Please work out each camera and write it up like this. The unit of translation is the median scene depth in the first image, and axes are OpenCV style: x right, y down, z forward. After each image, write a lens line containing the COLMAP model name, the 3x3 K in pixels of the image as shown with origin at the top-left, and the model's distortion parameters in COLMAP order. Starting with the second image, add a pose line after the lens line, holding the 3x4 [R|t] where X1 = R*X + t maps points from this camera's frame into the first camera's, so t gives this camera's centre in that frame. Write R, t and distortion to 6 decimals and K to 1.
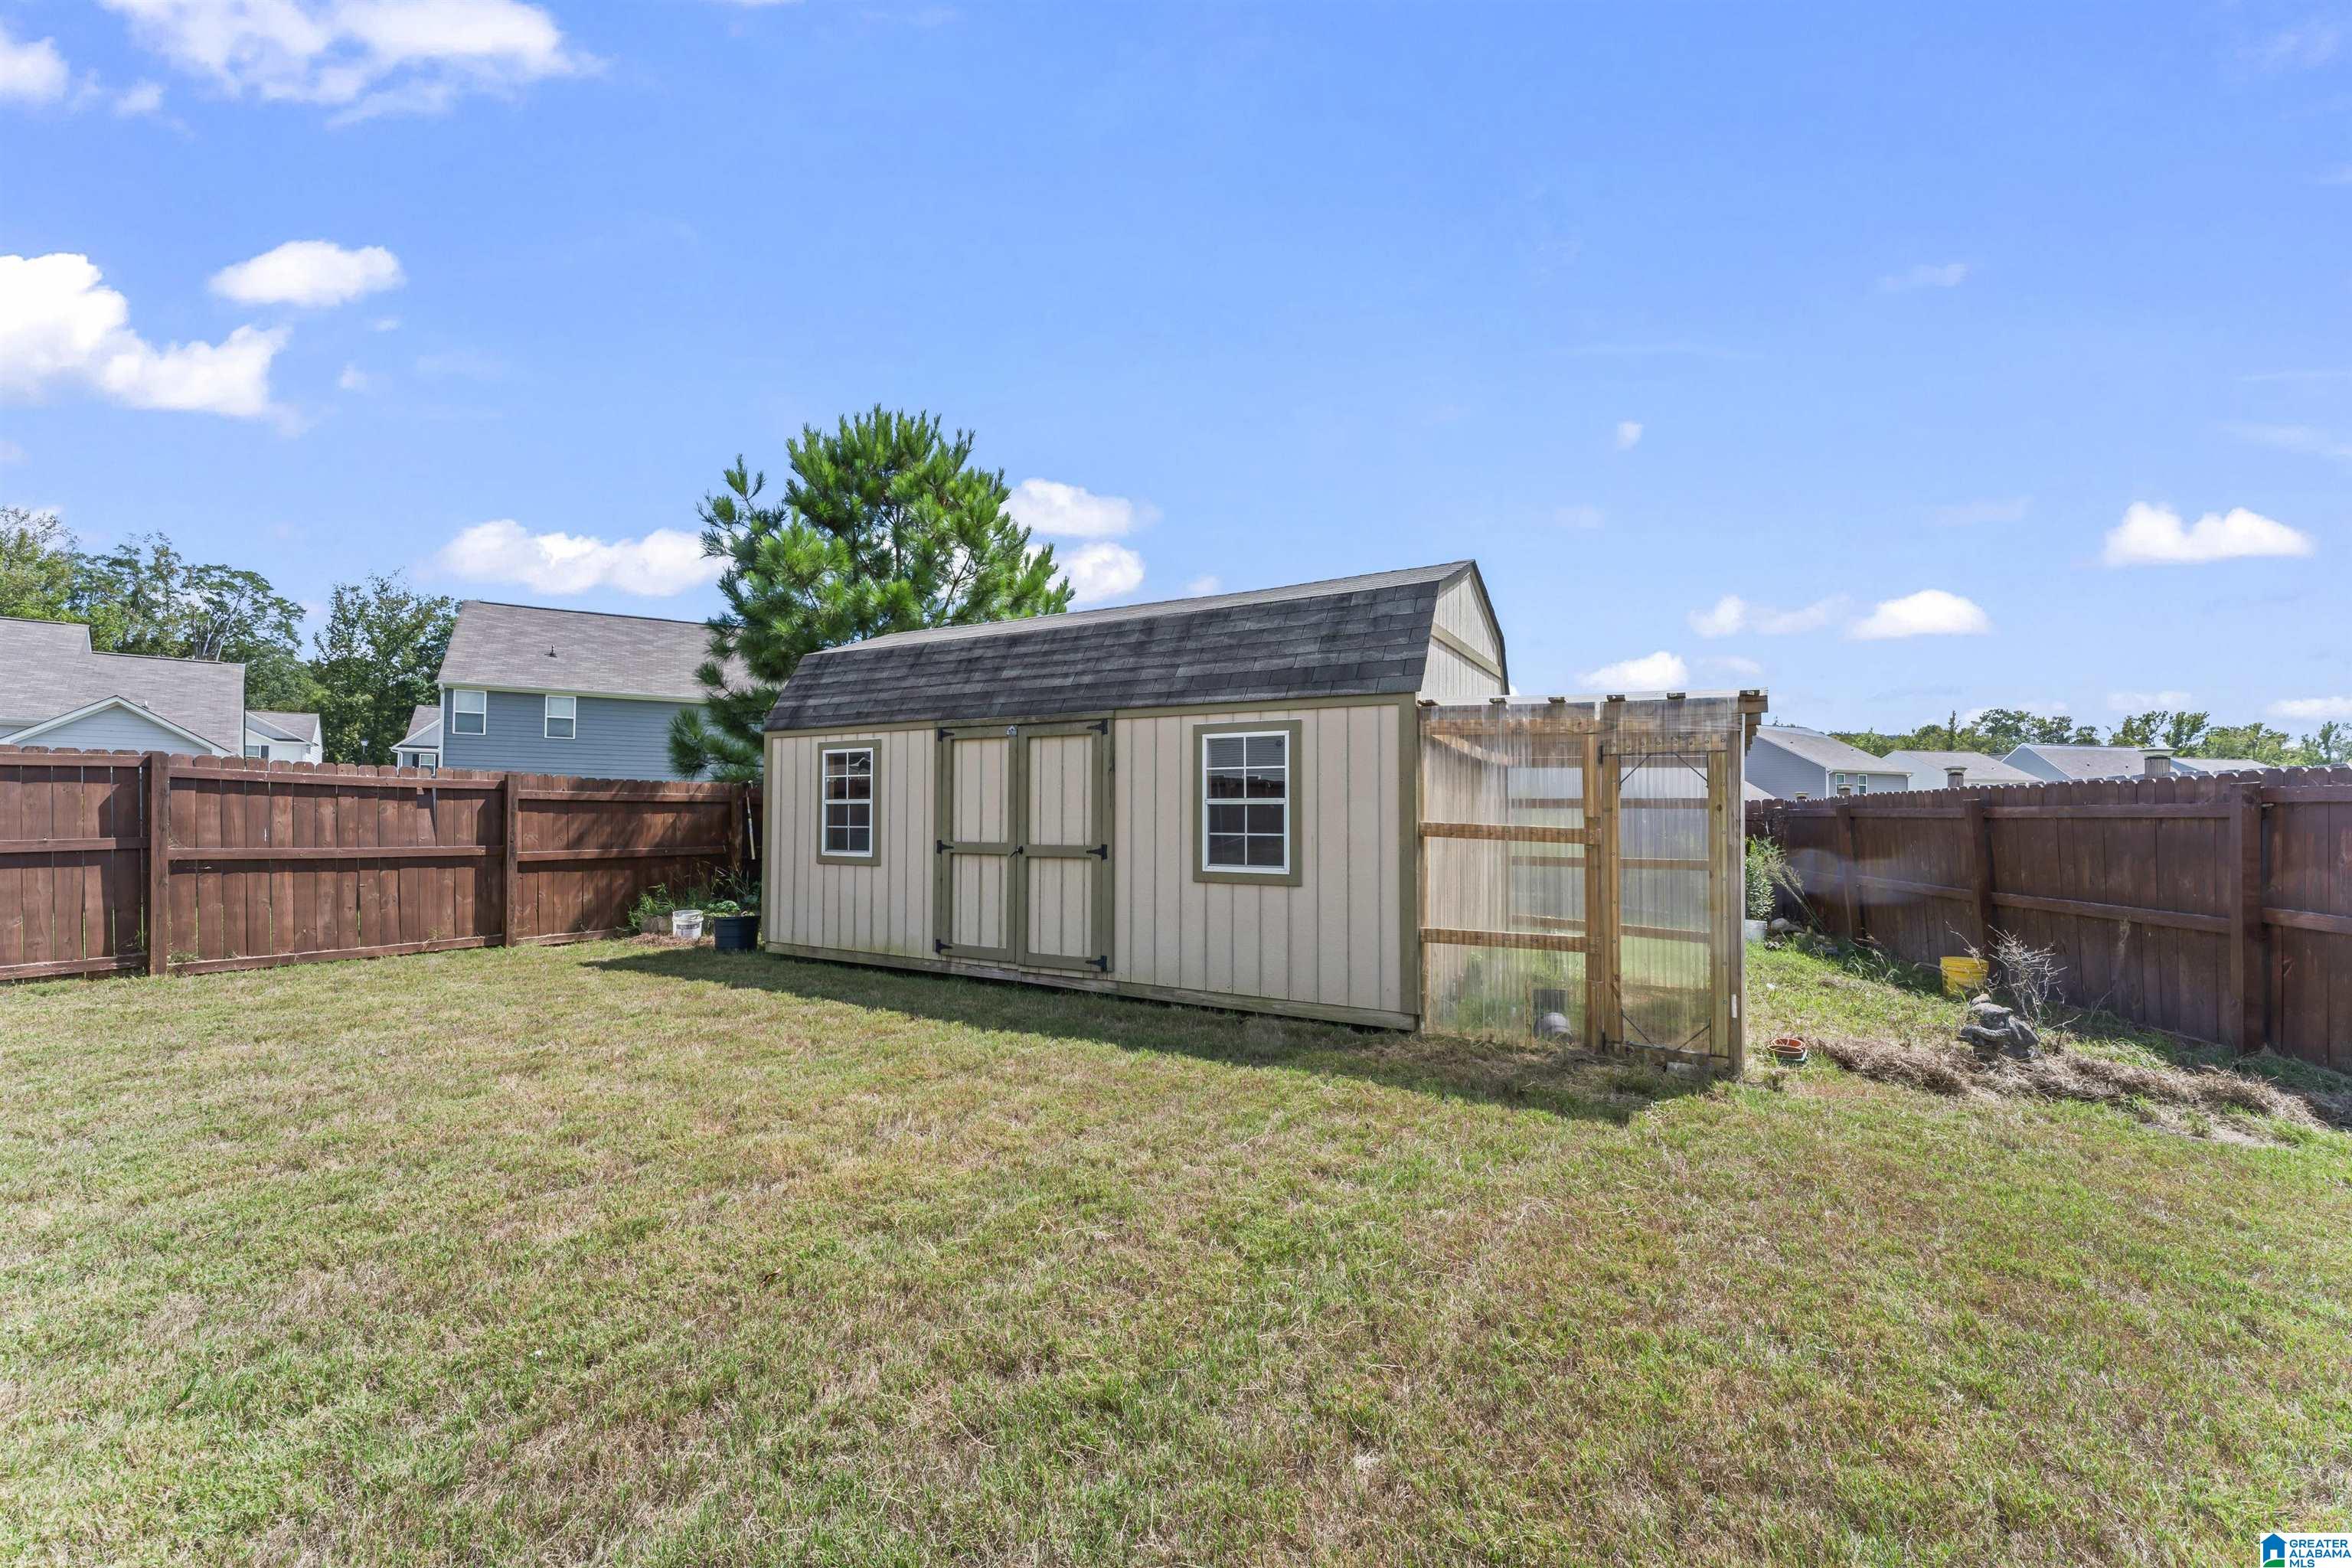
lens RADIAL K [[932.3, 0, 1172.5], [0, 932.3, 794.1], [0, 0, 1]] dist [0.001114, 0.000123]
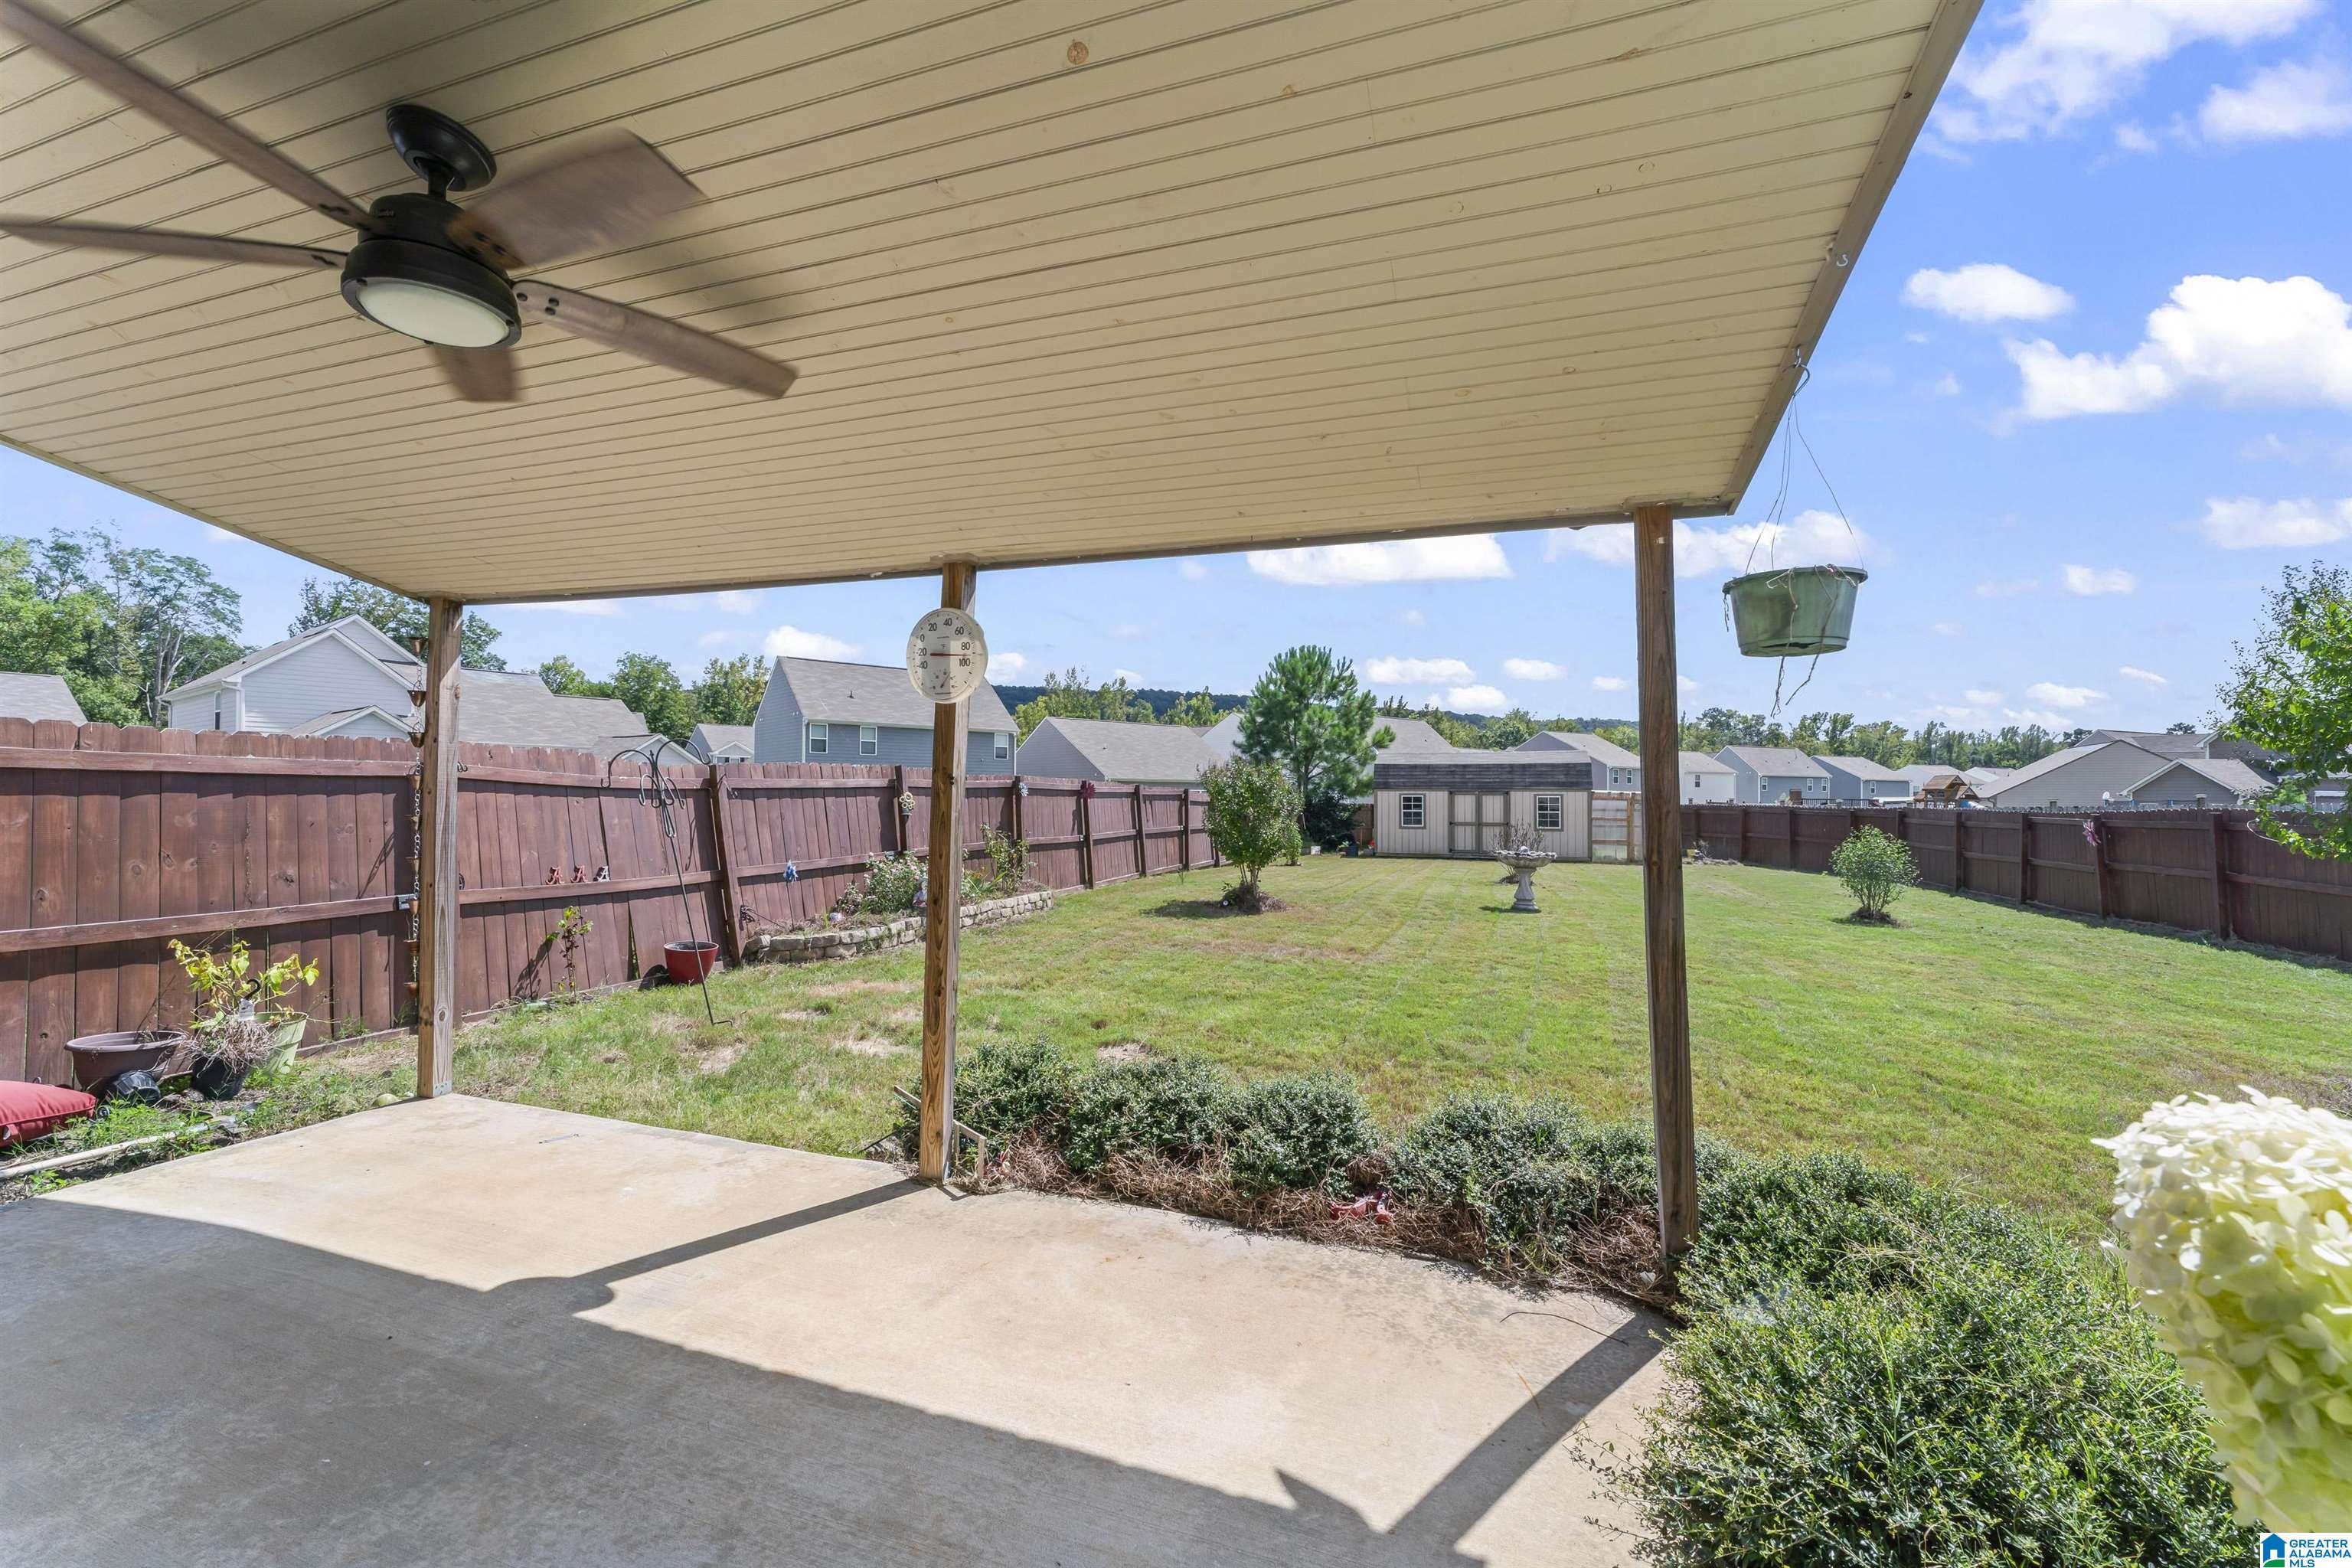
lens RADIAL K [[937.6, 0, 1176.0], [0, 937.6, 784.0], [0, 0, 1]] dist [0.001676, -0.000029]
pose [[0.979727, -0.002058, 0.200326, -2.077586], [-0.000547, 0.999916, 0.012945, -0.148071], [-0.200336, -0.012793, 0.979644, -2.435583]]
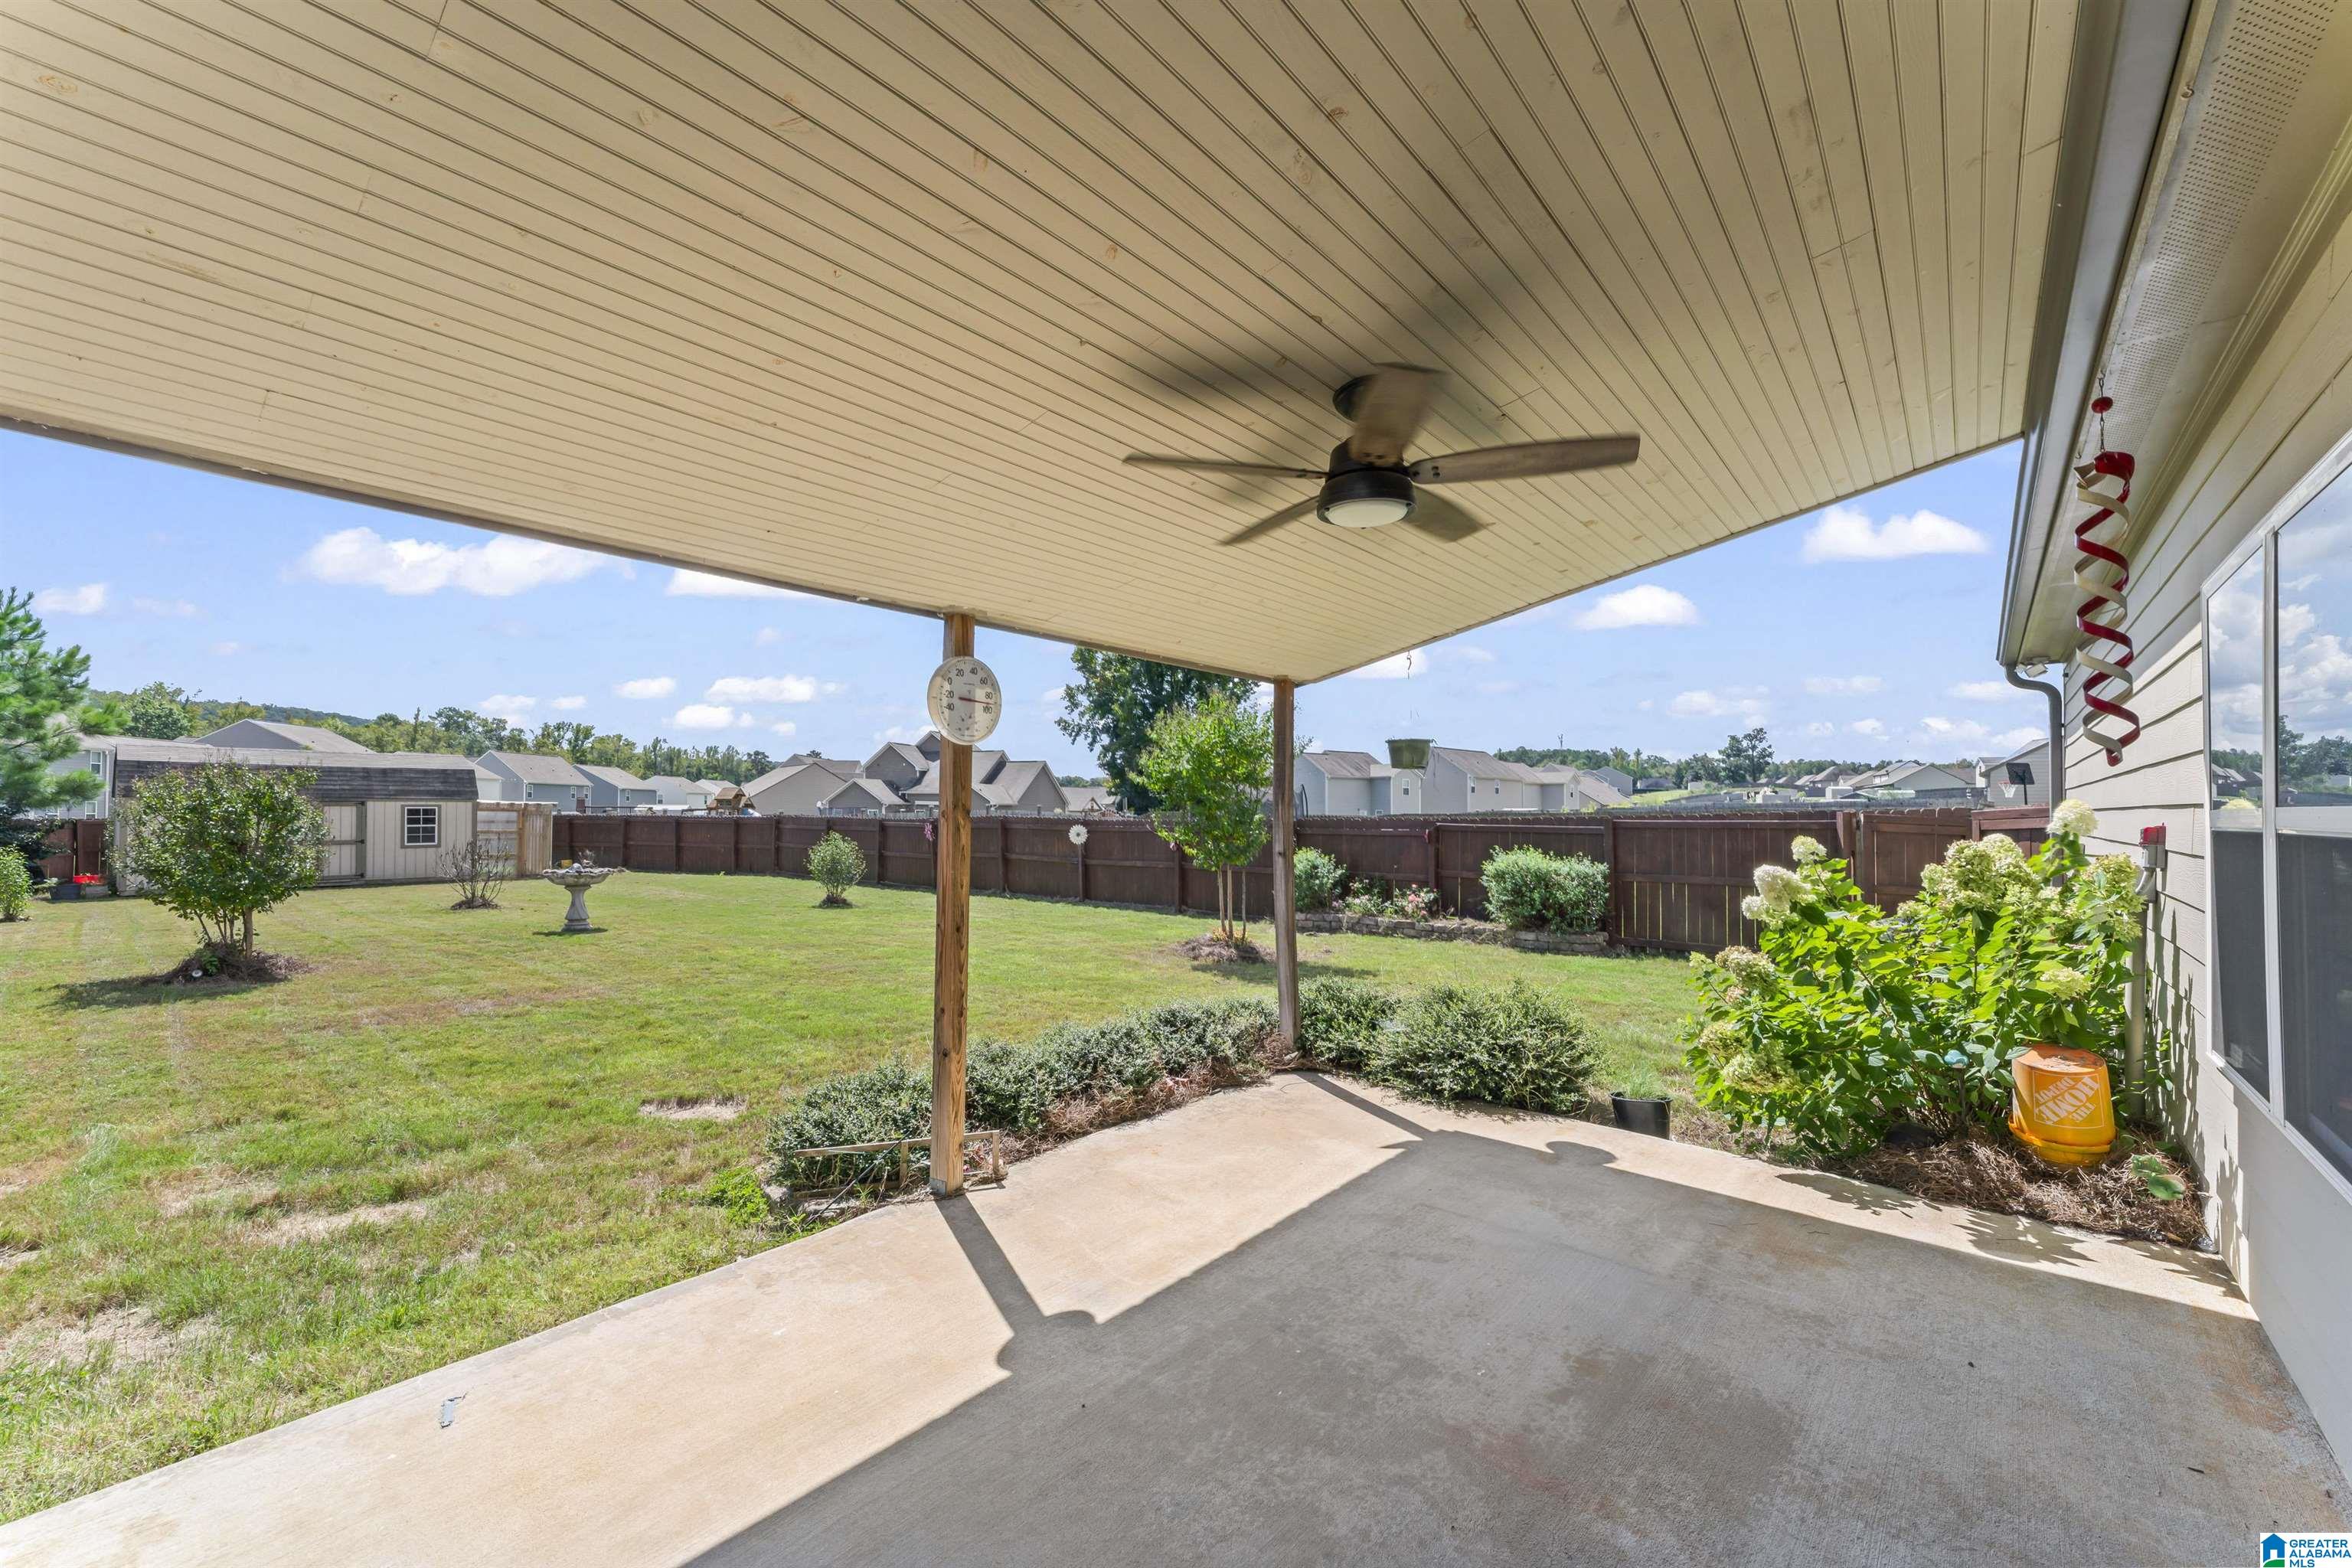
lens RADIAL K [[932.3, 0, 1172.5], [0, 932.3, 794.1], [0, 0, 1]] dist [0.001114, 0.000123]
pose [[0.174023, 0.005644, 0.984725, -2.554778], [-0.025639, 0.999671, -0.001198, -0.157496], [-0.984408, -0.025039, 0.174111, -2.161115]]
